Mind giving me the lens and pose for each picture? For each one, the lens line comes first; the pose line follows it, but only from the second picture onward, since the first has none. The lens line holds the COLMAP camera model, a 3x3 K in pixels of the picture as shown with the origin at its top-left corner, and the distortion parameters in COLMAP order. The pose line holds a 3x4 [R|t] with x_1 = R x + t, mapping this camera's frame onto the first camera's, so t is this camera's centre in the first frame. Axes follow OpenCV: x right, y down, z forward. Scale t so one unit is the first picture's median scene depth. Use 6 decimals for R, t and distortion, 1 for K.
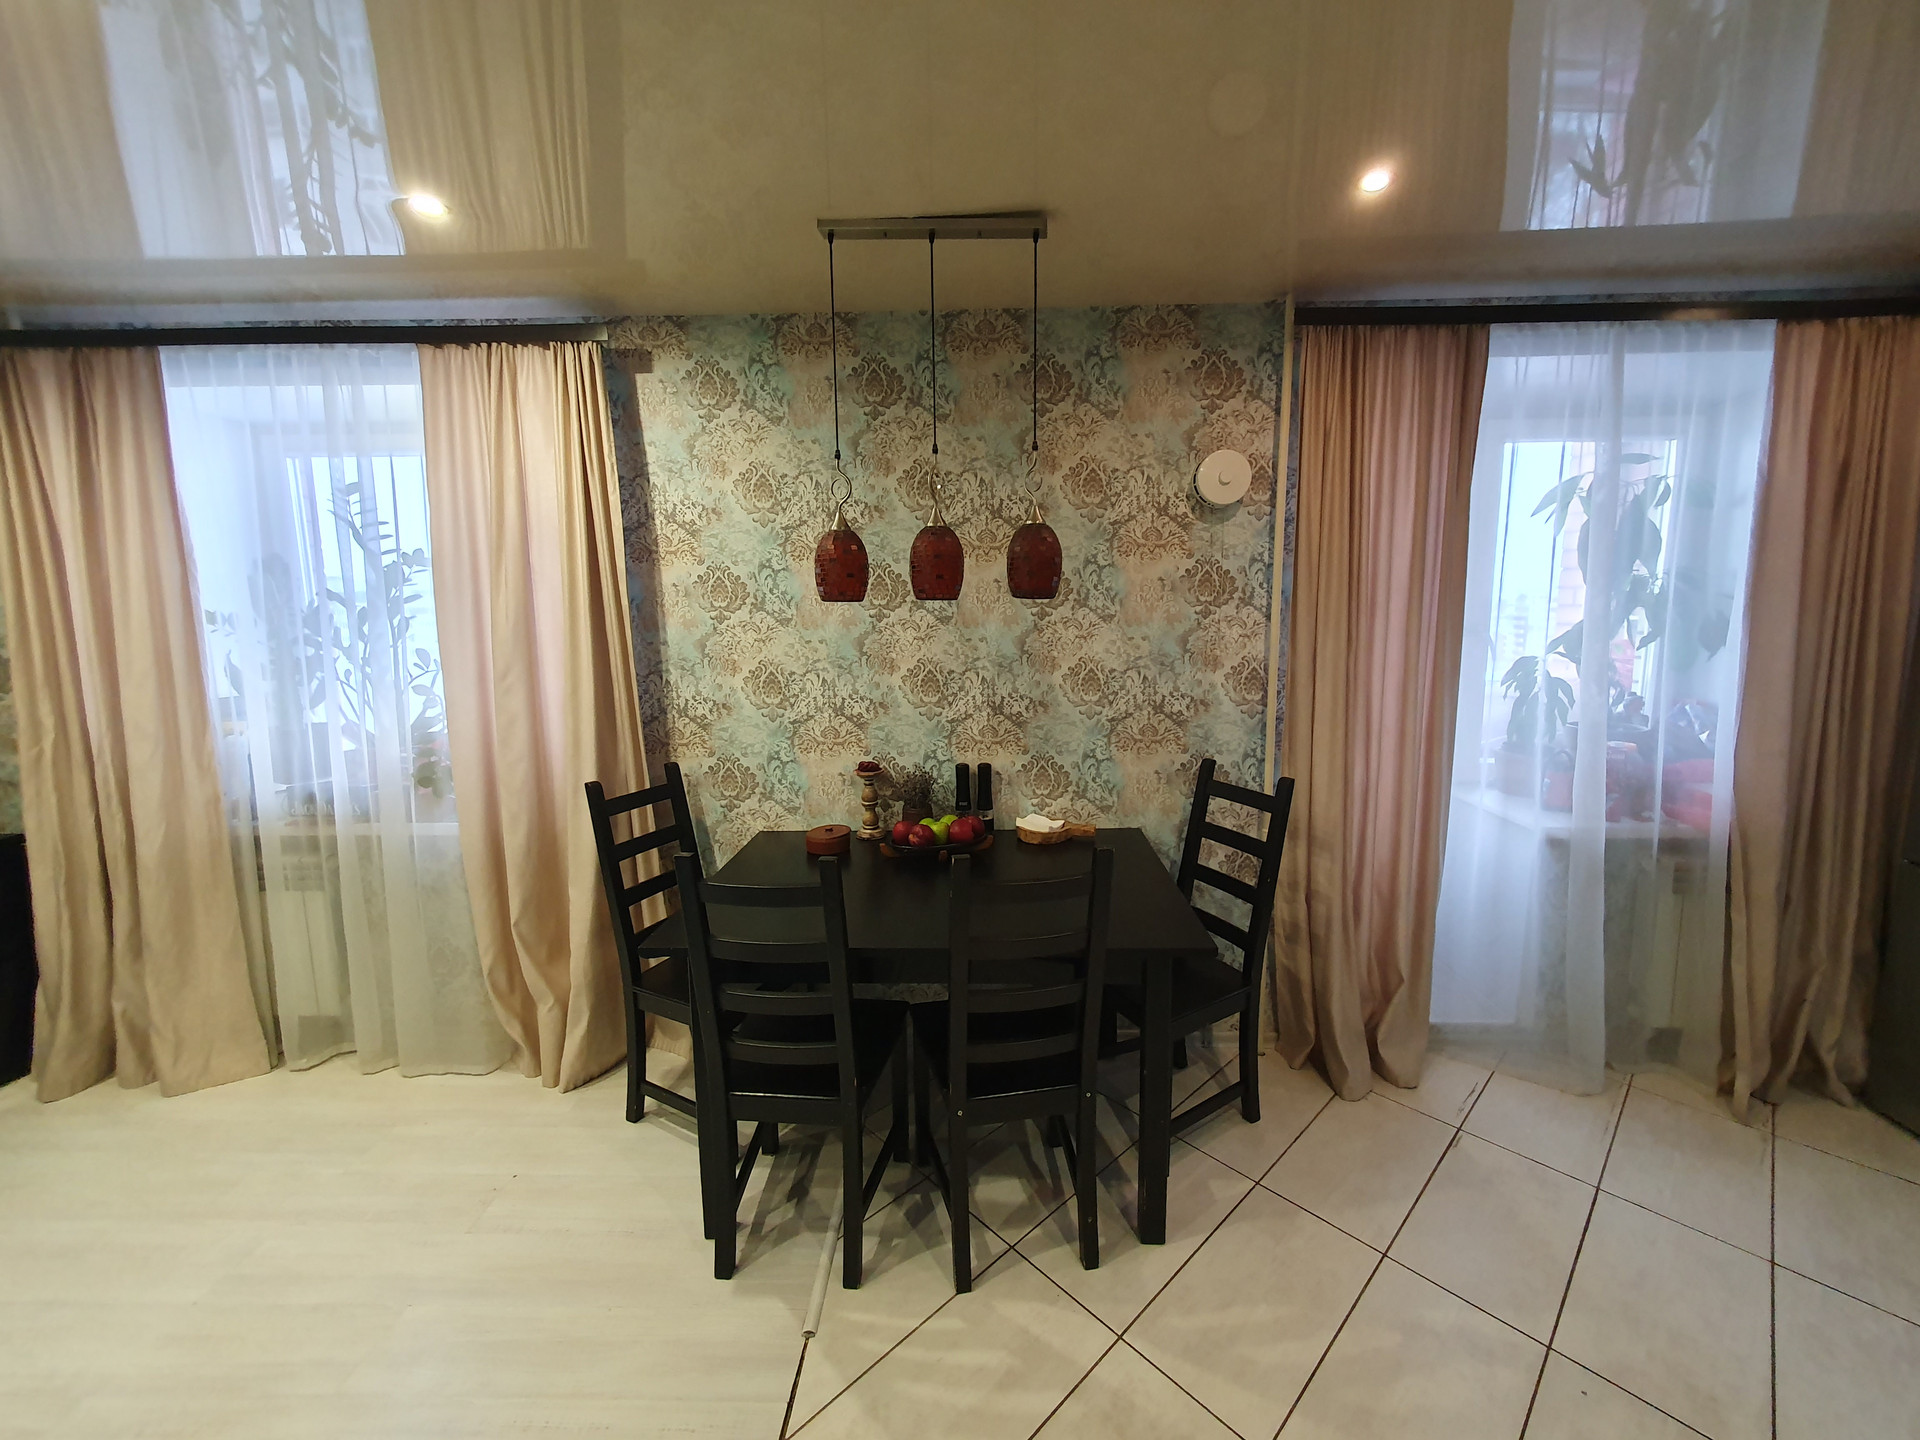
lens RADIAL K [[754.2, 0, 971.9], [0, 754.2, 709.1], [0, 0, 1]] dist [0.008569, -0.000715]
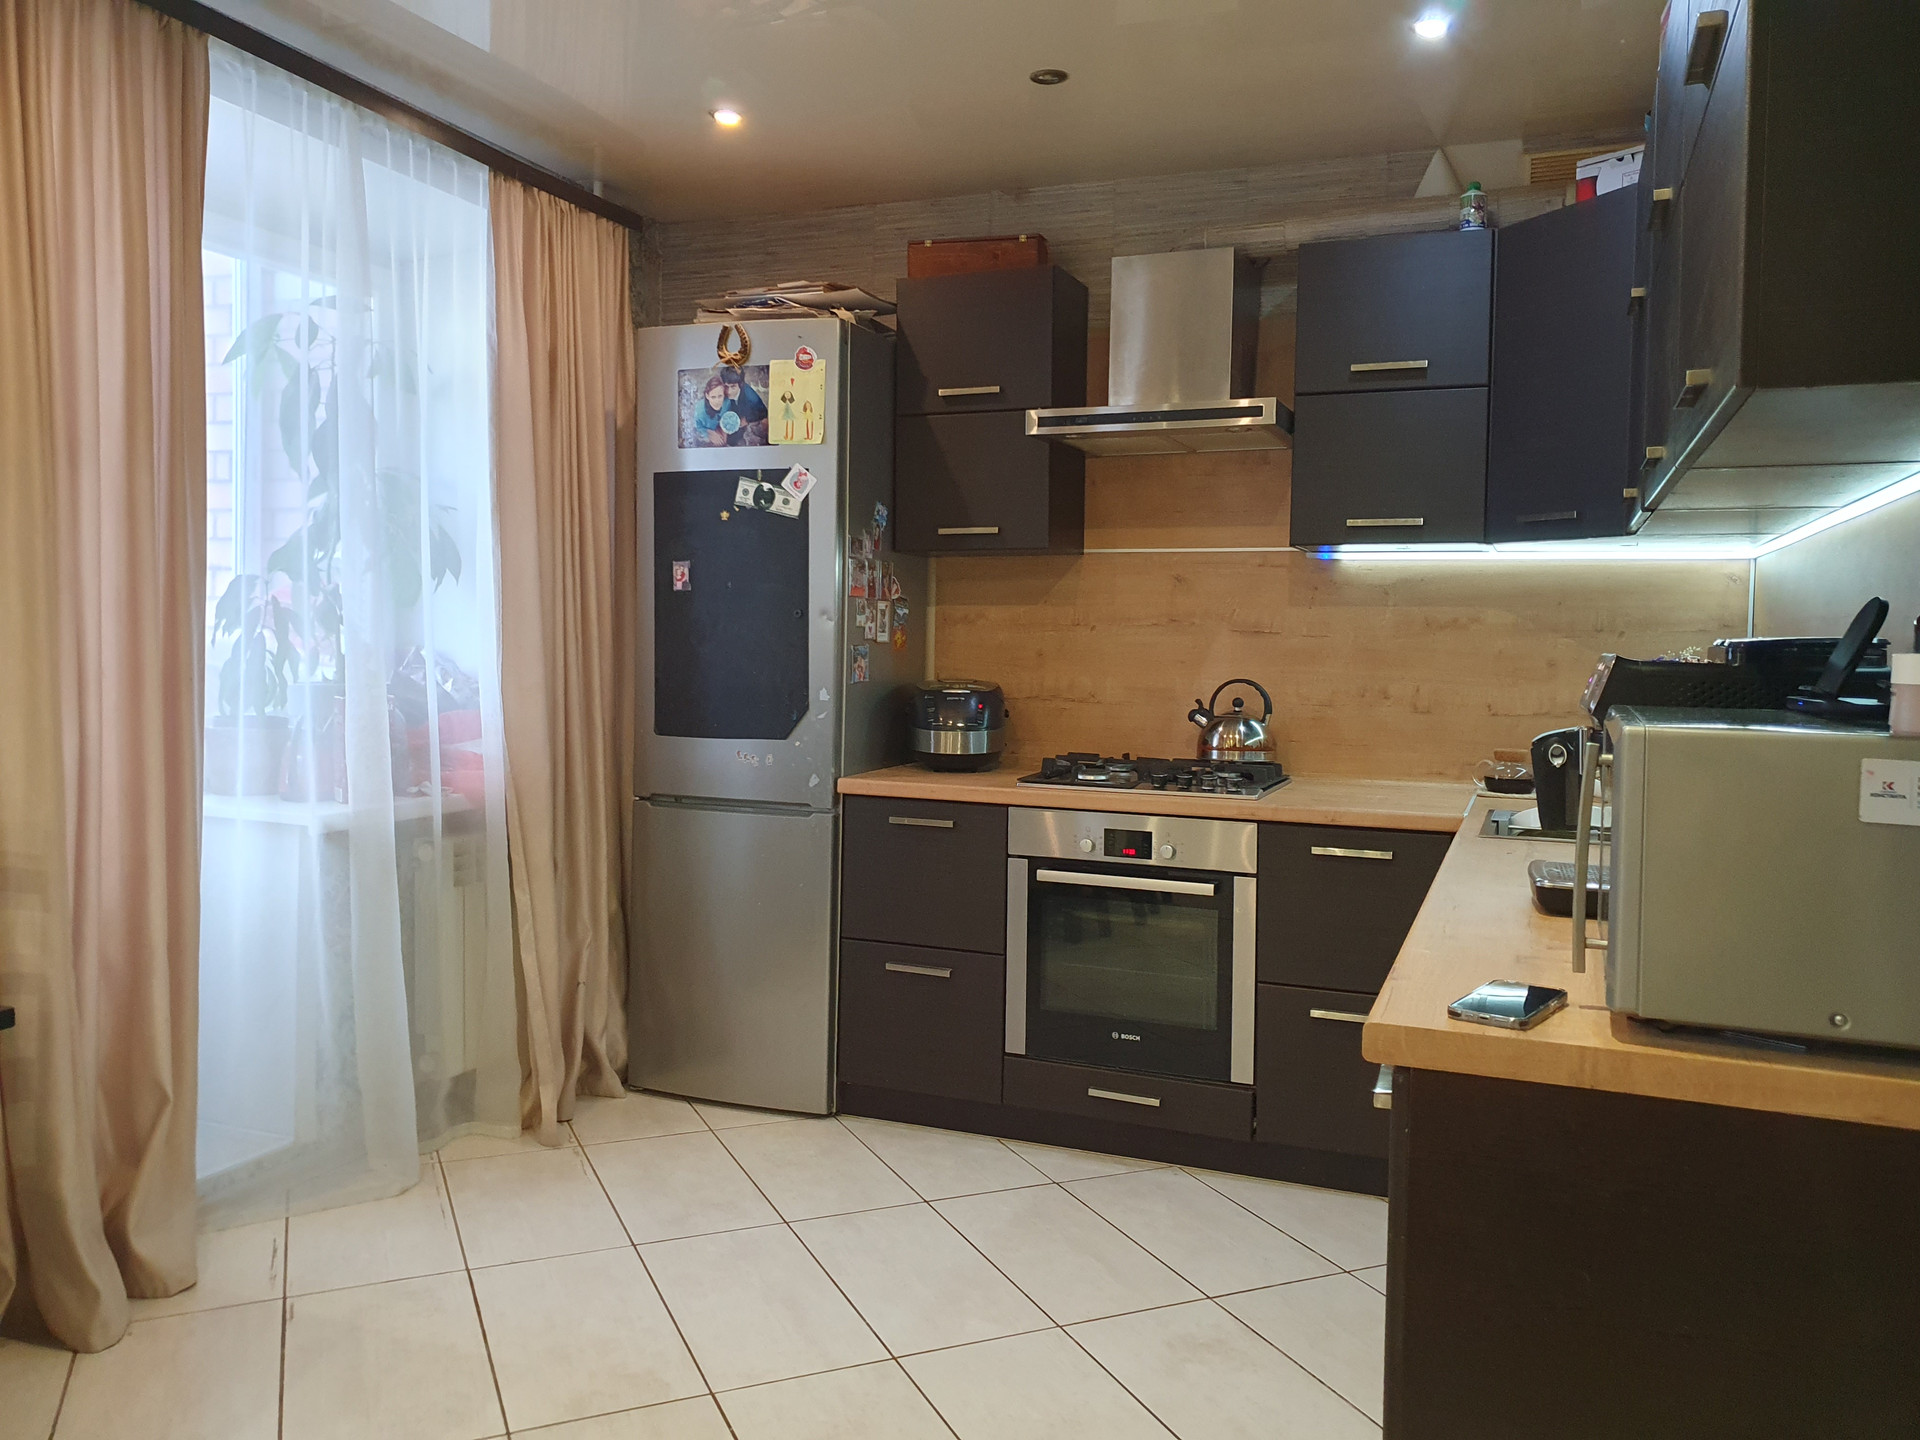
lens RADIAL K [[1480.5, 0, 950.5], [0, 1480.5, 679.5], [0, 0, 1]] dist [0.064270, -0.045568]
pose [[0.351780, -0.016580, 0.935936, -0.288584], [0.101477, 0.994626, -0.020521, 0.122638], [-0.930566, 0.102195, 0.351572, 0.008789]]
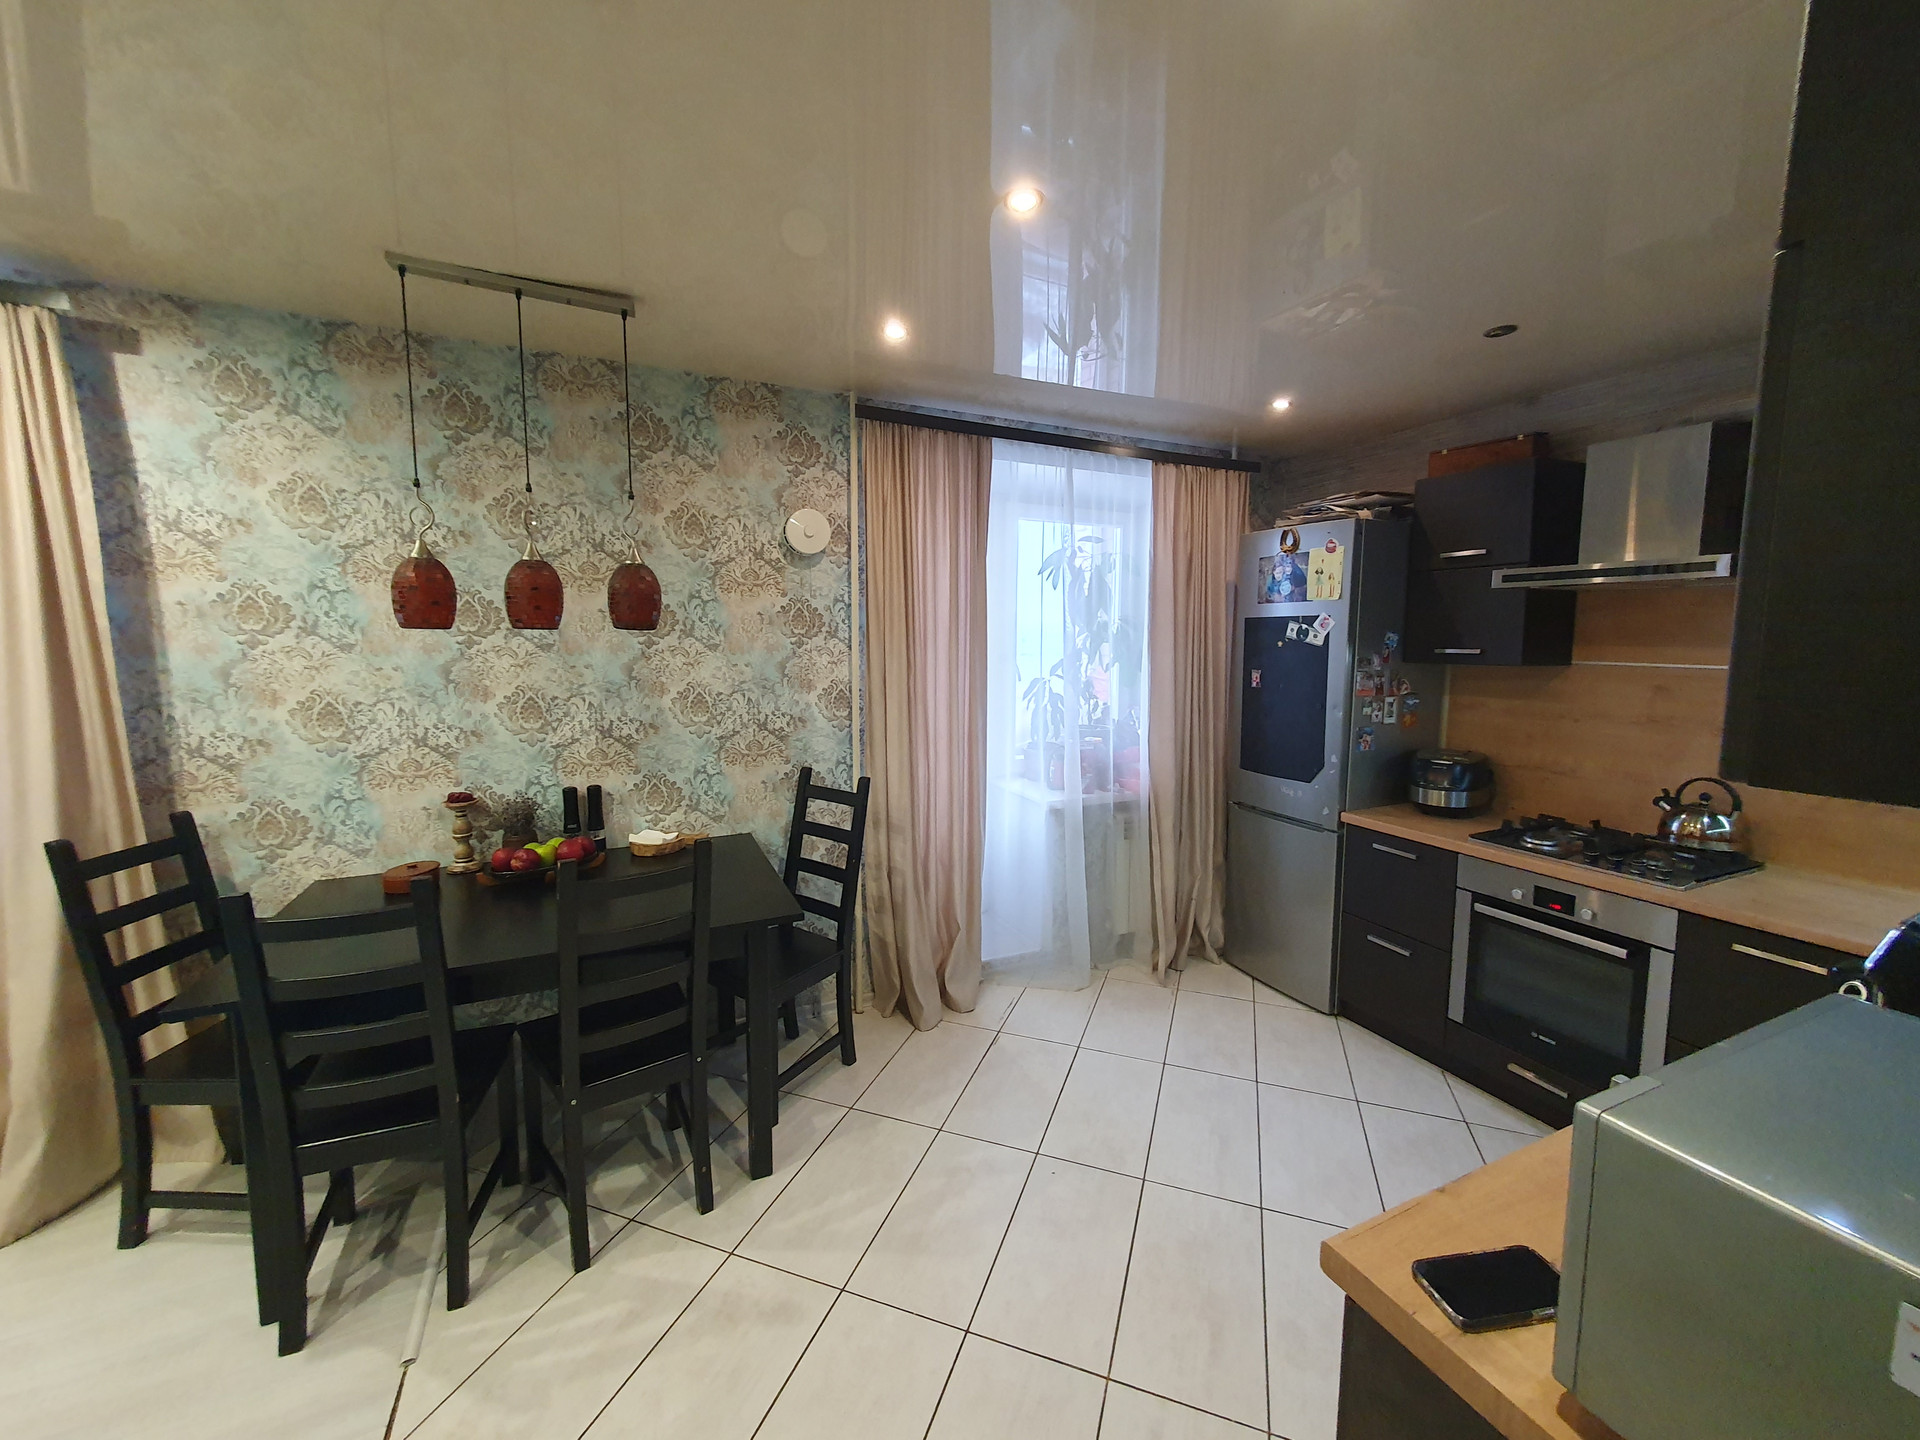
lens RADIAL K [[754.2, 0, 967.8], [0, 754.2, 711.6], [0, 0, 1]] dist [0.008569, -0.000715]
pose [[0.892468, -0.029481, 0.450146, 0.011213], [0.042708, 0.998902, -0.019253, 0.013321], [-0.449085, 0.036407, 0.892747, -0.171534]]
